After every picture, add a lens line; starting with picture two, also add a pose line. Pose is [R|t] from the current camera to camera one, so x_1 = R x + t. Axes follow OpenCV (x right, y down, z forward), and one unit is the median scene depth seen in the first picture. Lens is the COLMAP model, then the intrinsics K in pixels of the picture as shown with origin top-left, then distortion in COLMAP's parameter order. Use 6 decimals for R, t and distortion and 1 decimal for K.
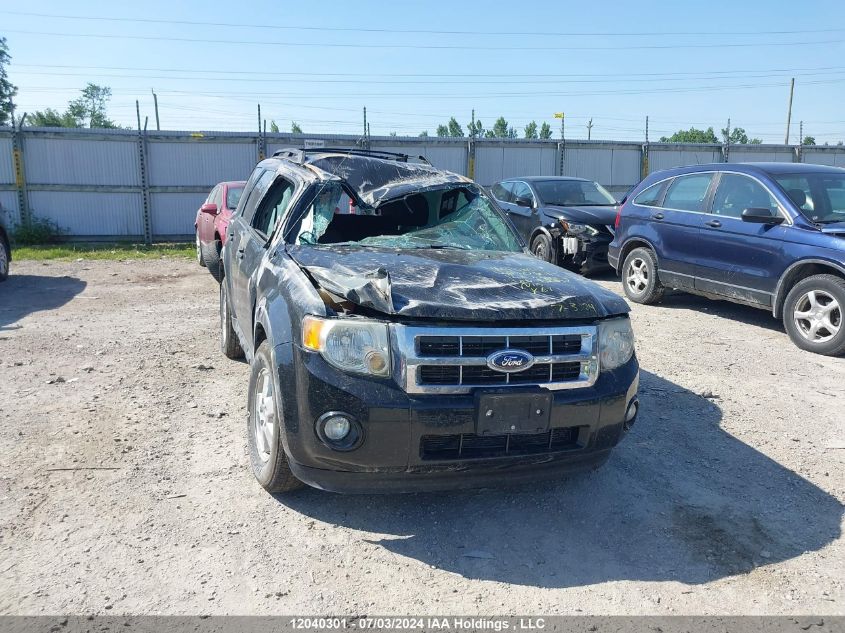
lens RADIAL K [[651.2, 0, 418.3], [0, 651.2, 317.5], [0, 0, 1]] dist [0.009099, -0.014840]
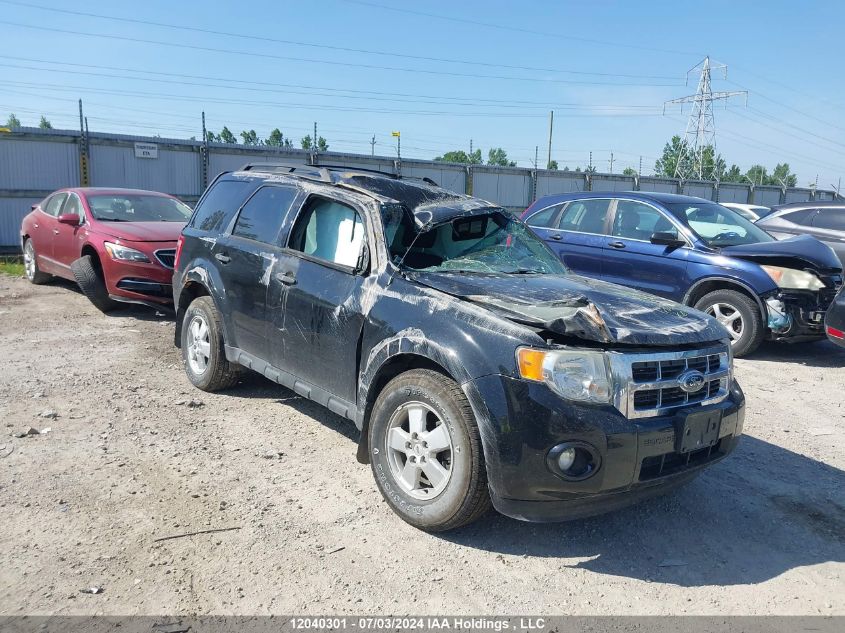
lens RADIAL K [[651.2, 0, 419.3], [0, 651.2, 316.4], [0, 0, 1]] dist [0.009099, -0.014840]
pose [[0.946092, -0.025520, 0.322892, -0.510009], [0.031348, 0.999426, -0.012862, -0.033428], [-0.322379, 0.022291, 0.946348, 0.088639]]
